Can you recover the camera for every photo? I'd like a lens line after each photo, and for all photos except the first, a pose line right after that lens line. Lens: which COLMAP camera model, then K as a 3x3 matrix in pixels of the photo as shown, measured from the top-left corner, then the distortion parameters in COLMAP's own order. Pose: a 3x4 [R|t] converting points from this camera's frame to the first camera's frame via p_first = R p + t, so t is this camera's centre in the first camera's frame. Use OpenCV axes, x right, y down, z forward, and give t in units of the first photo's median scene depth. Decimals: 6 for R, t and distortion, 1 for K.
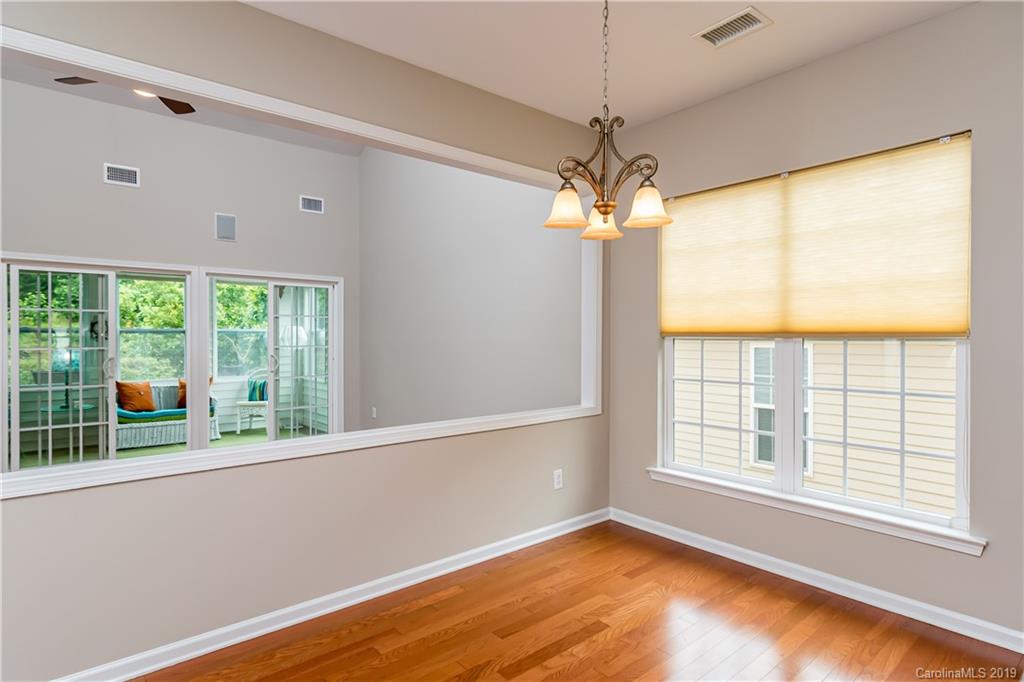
lens RADIAL K [[552.7, 0, 508.7], [0, 552.7, 343.4], [0, 0, 1]] dist [-0.000386, 0.001847]
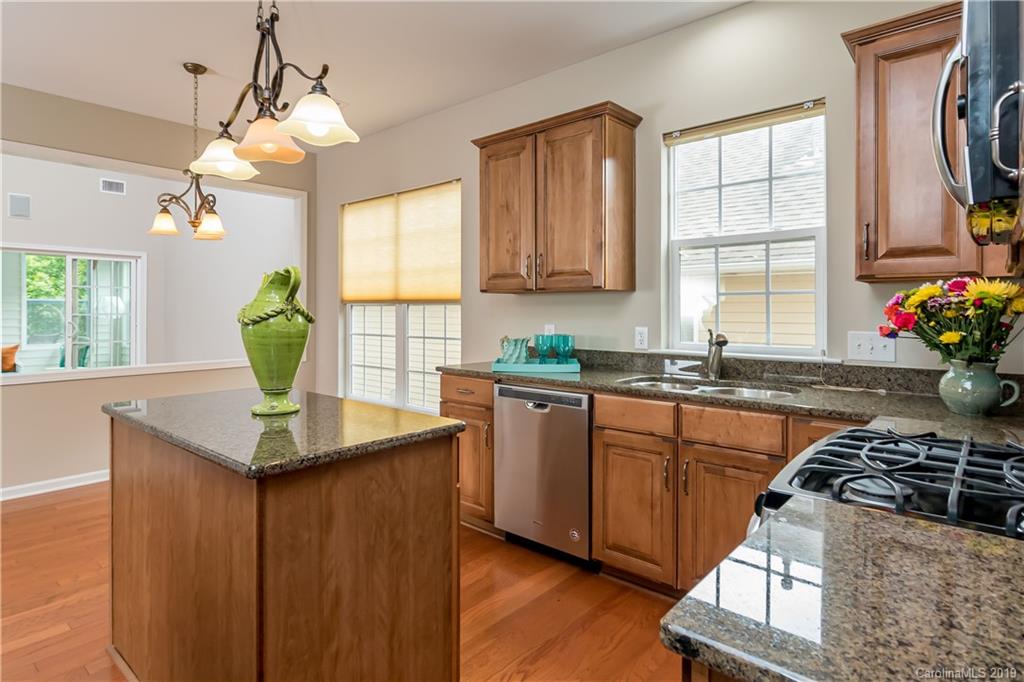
lens RADIAL K [[552.7, 0, 503.5], [0, 552.7, 309.1], [0, 0, 1]] dist [-0.000386, 0.001847]
pose [[0.986092, -0.003202, 0.166171, 0.466272], [0.004761, 0.999948, -0.008988, 0.016598], [-0.166133, 0.009654, 0.986056, -0.446740]]
